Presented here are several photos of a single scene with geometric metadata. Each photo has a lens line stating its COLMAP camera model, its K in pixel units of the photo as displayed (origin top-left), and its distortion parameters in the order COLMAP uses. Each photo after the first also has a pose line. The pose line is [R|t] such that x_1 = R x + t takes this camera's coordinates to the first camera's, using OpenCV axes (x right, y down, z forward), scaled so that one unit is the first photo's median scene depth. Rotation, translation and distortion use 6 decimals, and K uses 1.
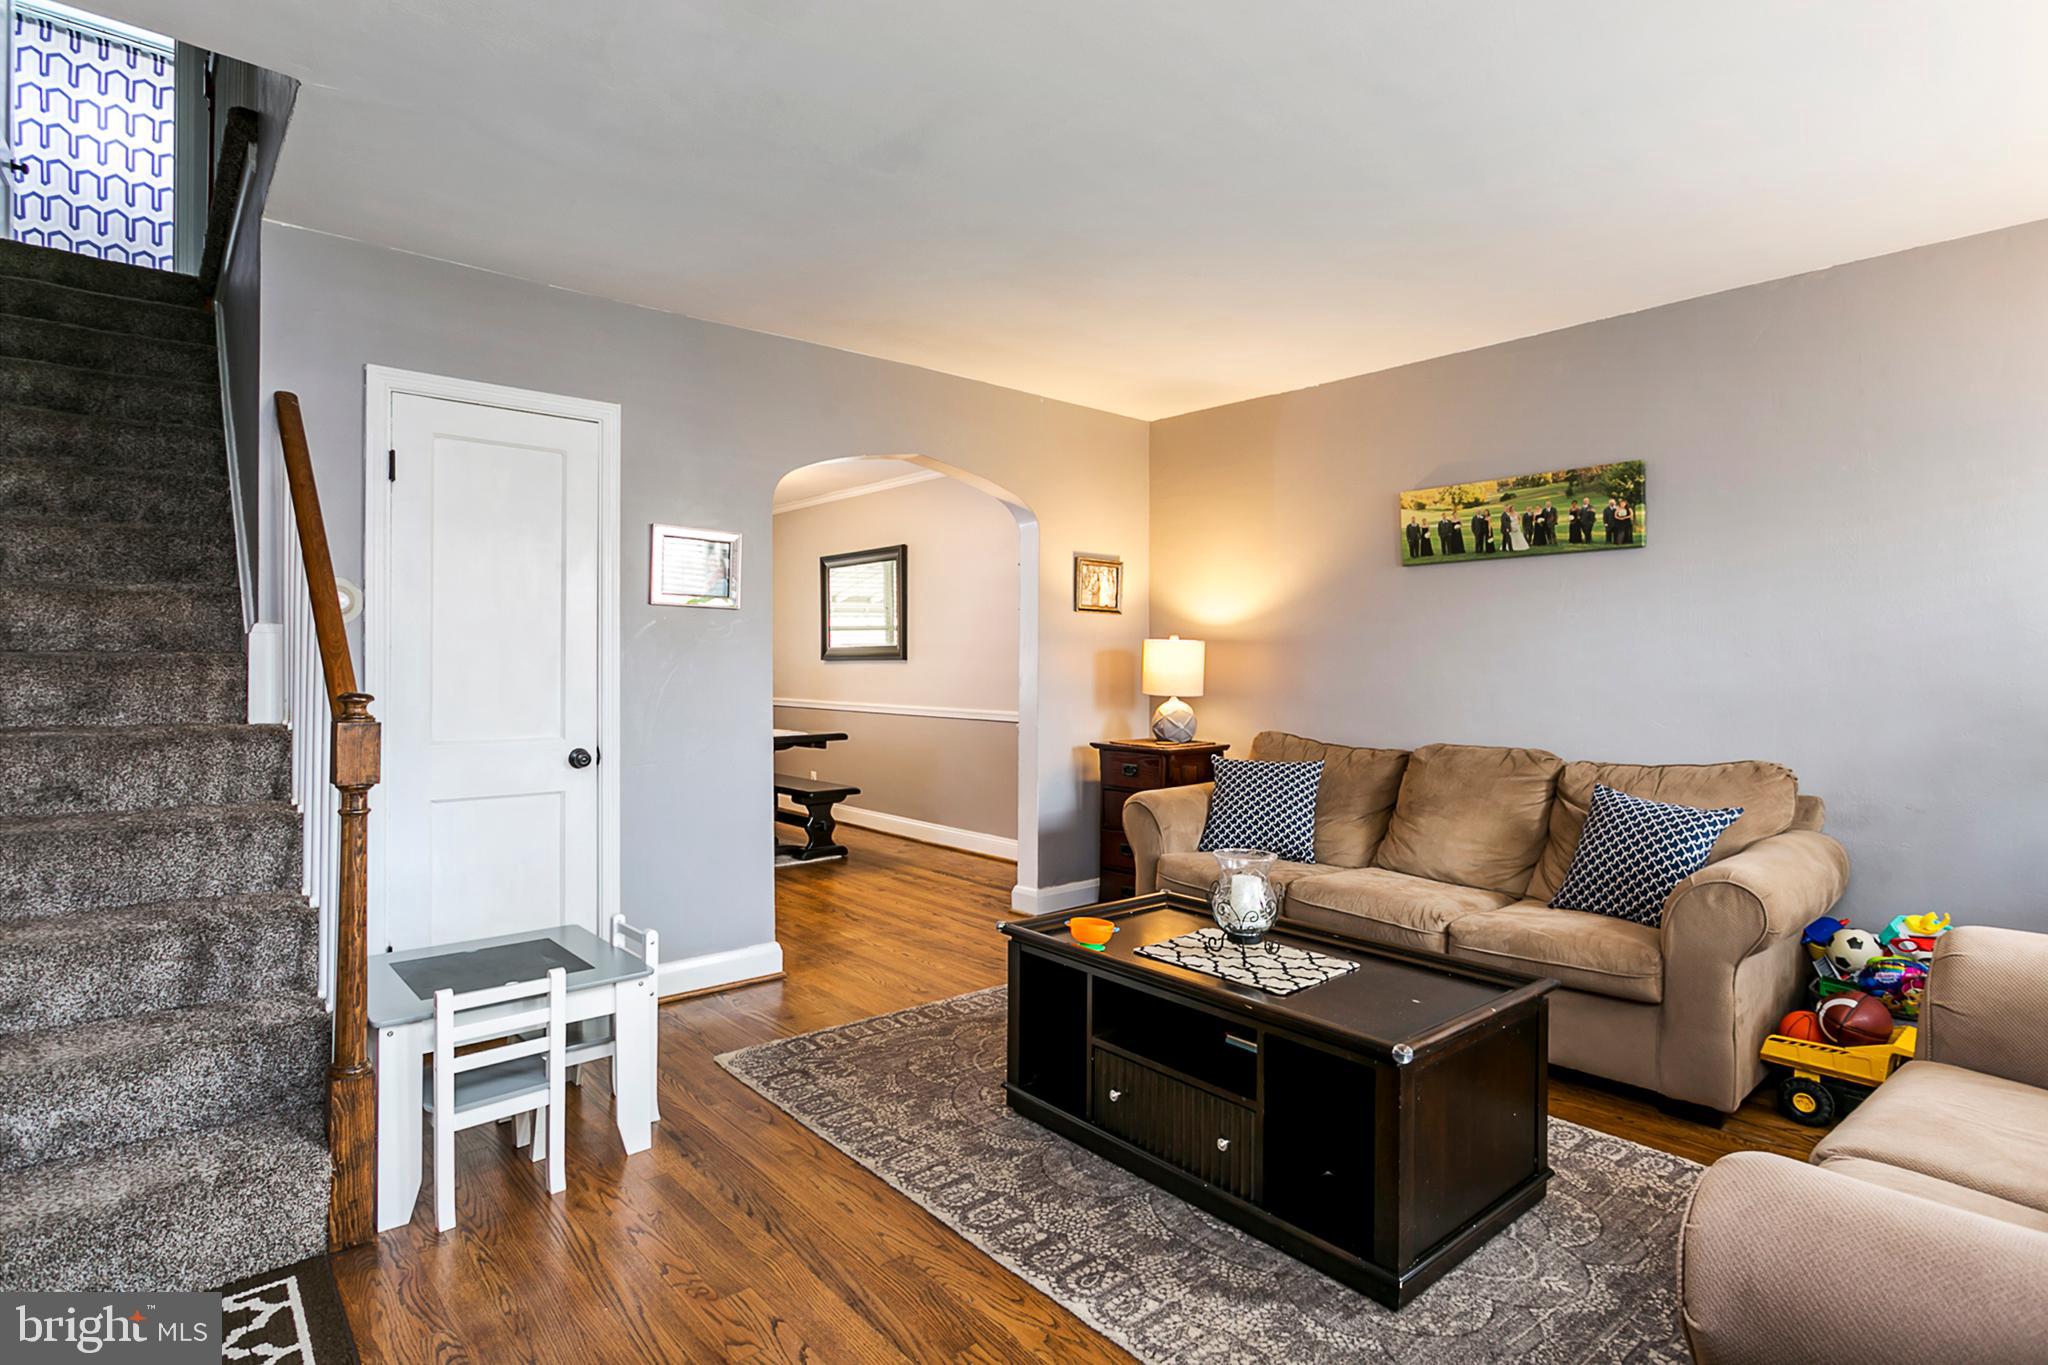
lens RADIAL K [[1057.6, 0, 1024.8], [0, 1057.6, 674.7], [0, 0, 1]] dist [-0.004712, -0.000160]
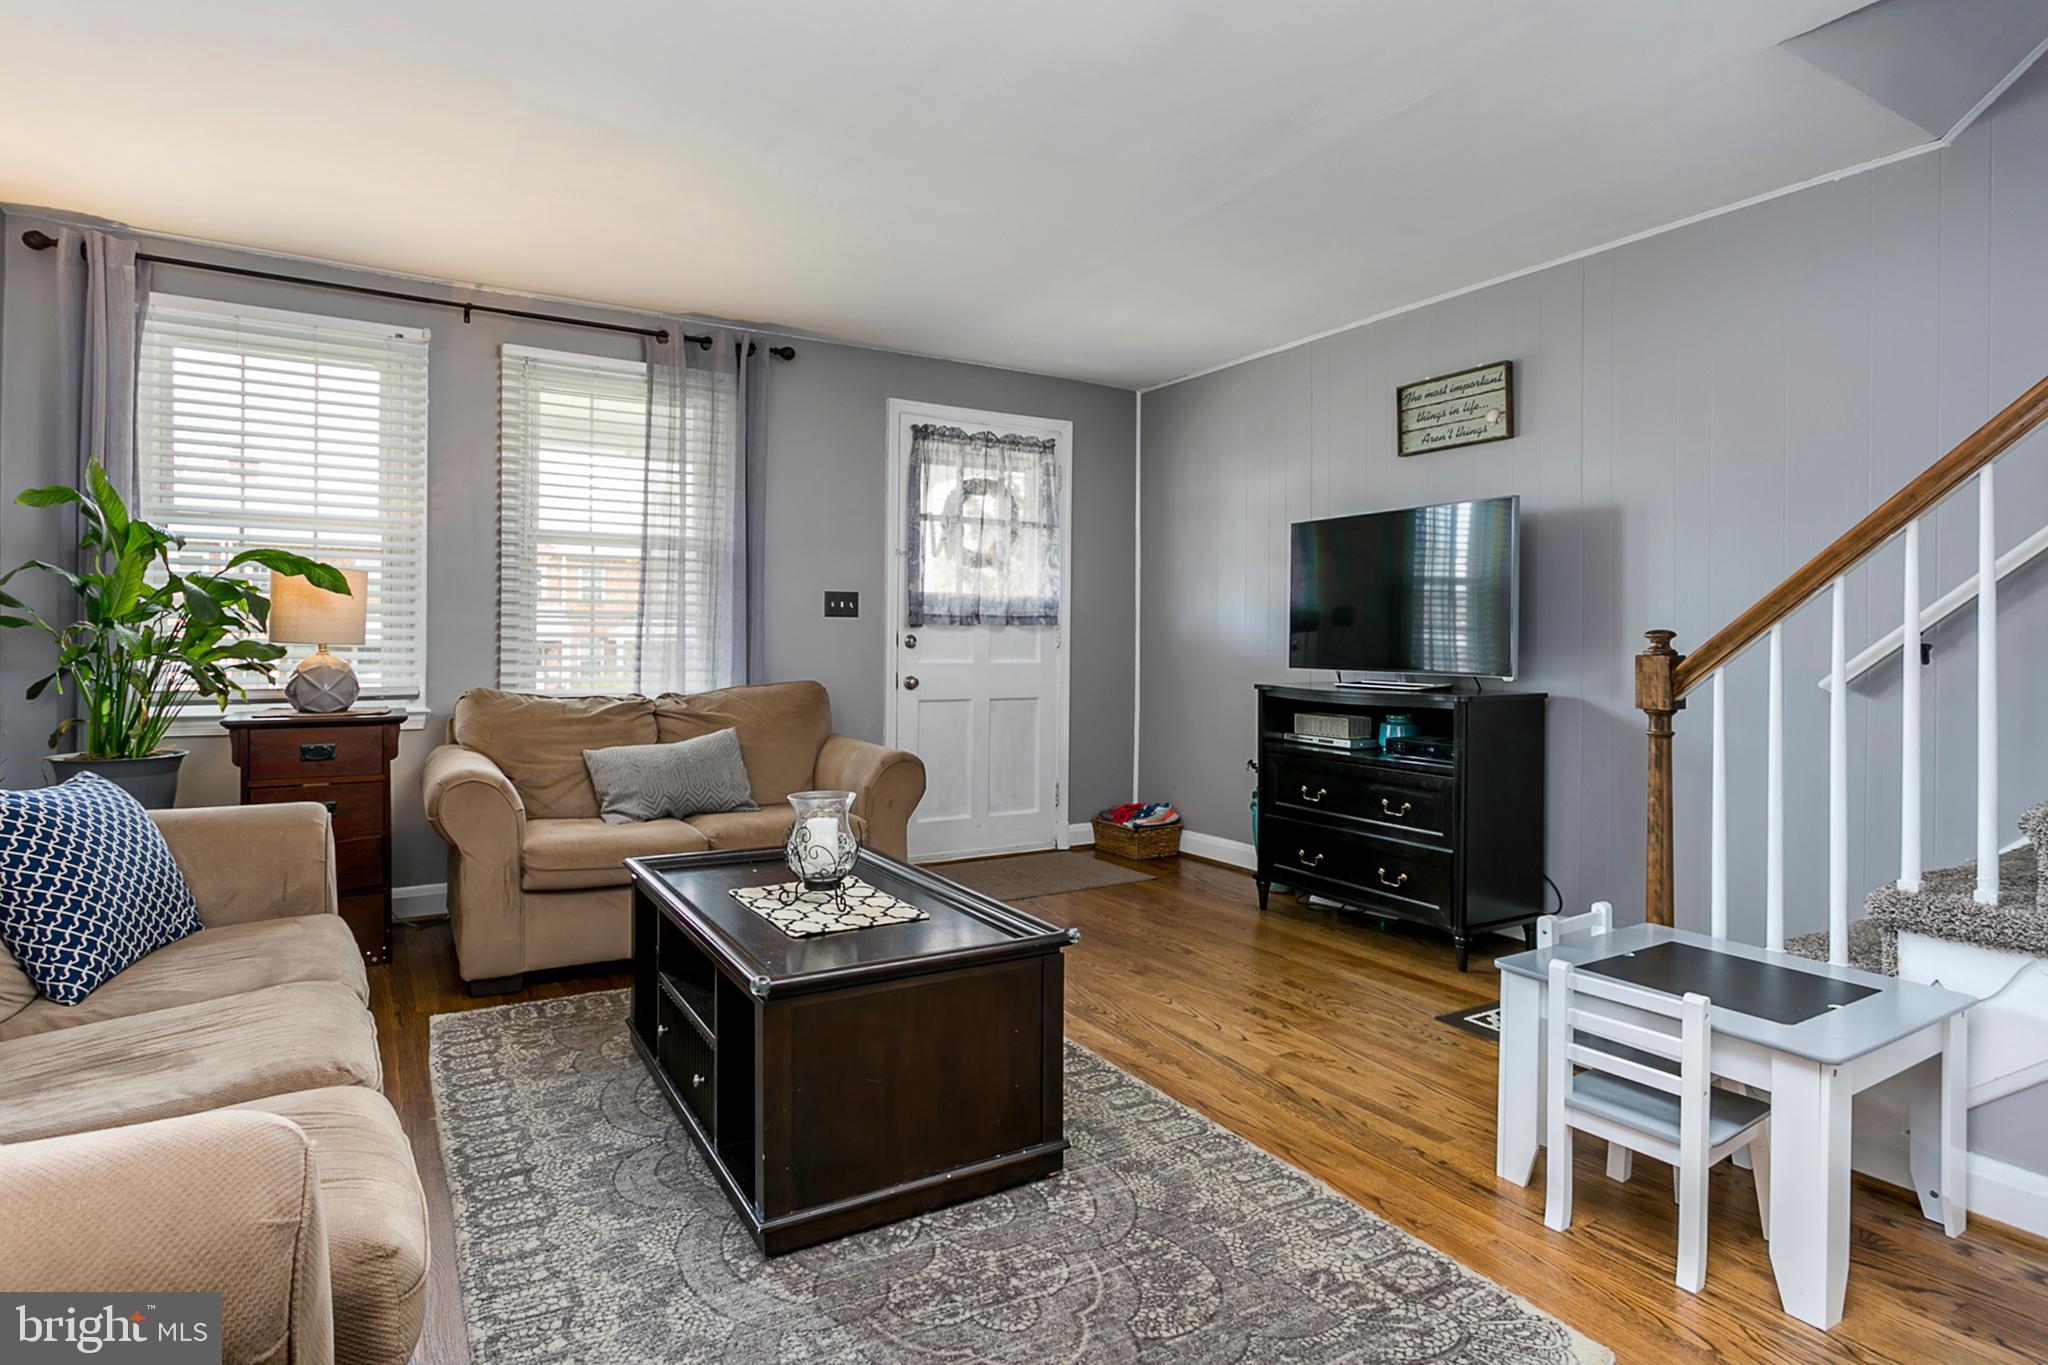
lens RADIAL K [[1057.6, 0, 1010.0], [0, 1057.6, 668.6], [0, 0, 1]] dist [-0.004712, -0.000160]
pose [[-0.986637, -0.018645, 0.161866, -0.093059], [-0.015371, 0.999652, 0.021450, 0.031028], [-0.162209, 0.018676, -0.986580, 1.703726]]
